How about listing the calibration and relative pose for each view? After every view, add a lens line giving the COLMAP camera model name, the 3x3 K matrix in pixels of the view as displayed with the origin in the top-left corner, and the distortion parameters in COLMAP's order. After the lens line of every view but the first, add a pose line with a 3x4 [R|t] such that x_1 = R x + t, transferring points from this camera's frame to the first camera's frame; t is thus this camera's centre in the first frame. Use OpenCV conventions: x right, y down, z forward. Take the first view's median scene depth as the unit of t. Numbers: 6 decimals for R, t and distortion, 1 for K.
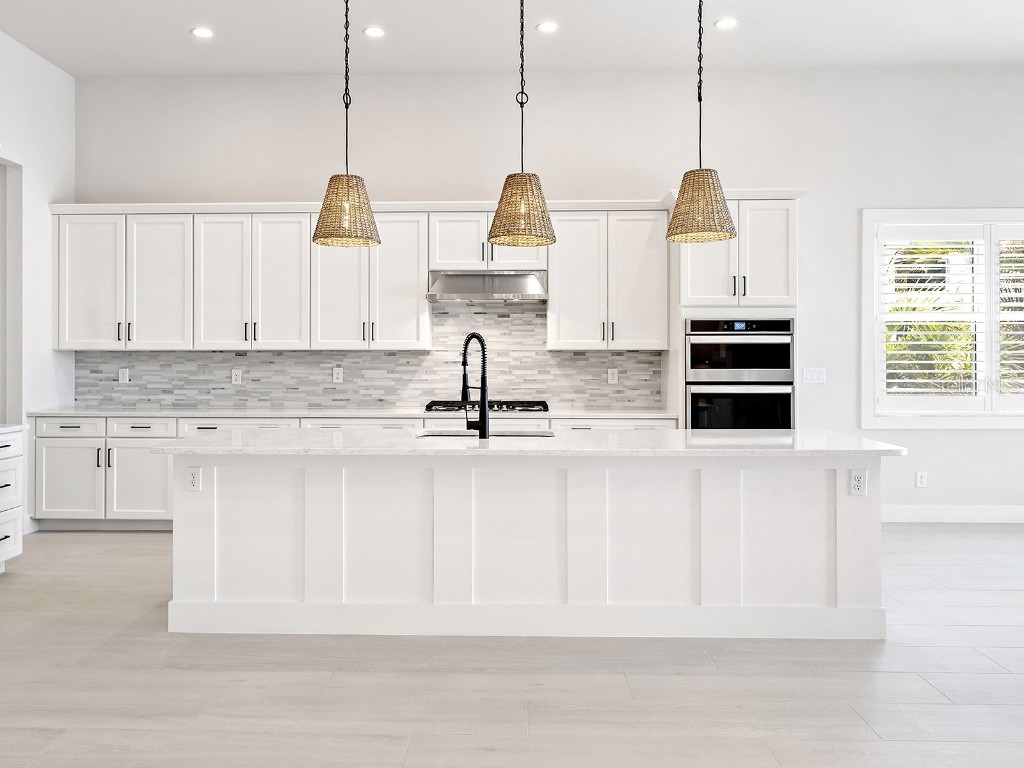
lens RADIAL K [[881.3, 0, 608.1], [0, 881.3, 359.4], [0, 0, 1]] dist [0.004556, -0.016811]
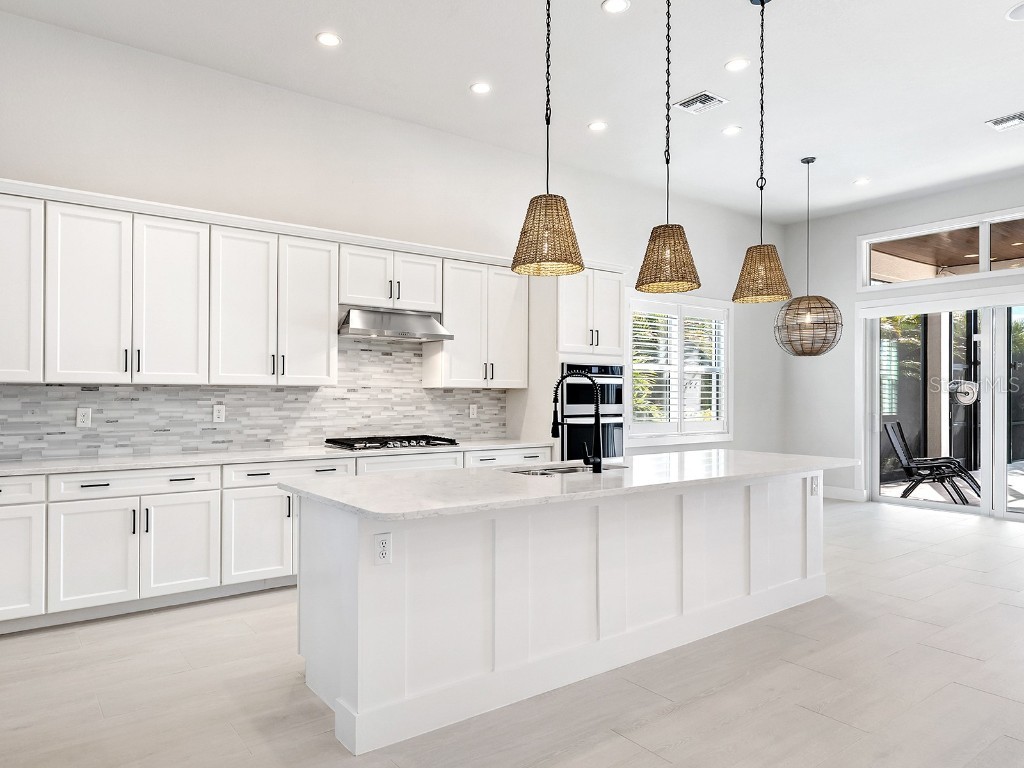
lens RADIAL K [[662.5, 0, 570.5], [0, 662.5, 393.3], [0, 0, 1]] dist [0.006322, -0.002580]
pose [[0.791062, 0.005269, 0.611713, -0.436724], [-0.004329, 0.999986, -0.003015, -0.001889], [-0.611720, -0.000263, 0.791074, 0.267743]]
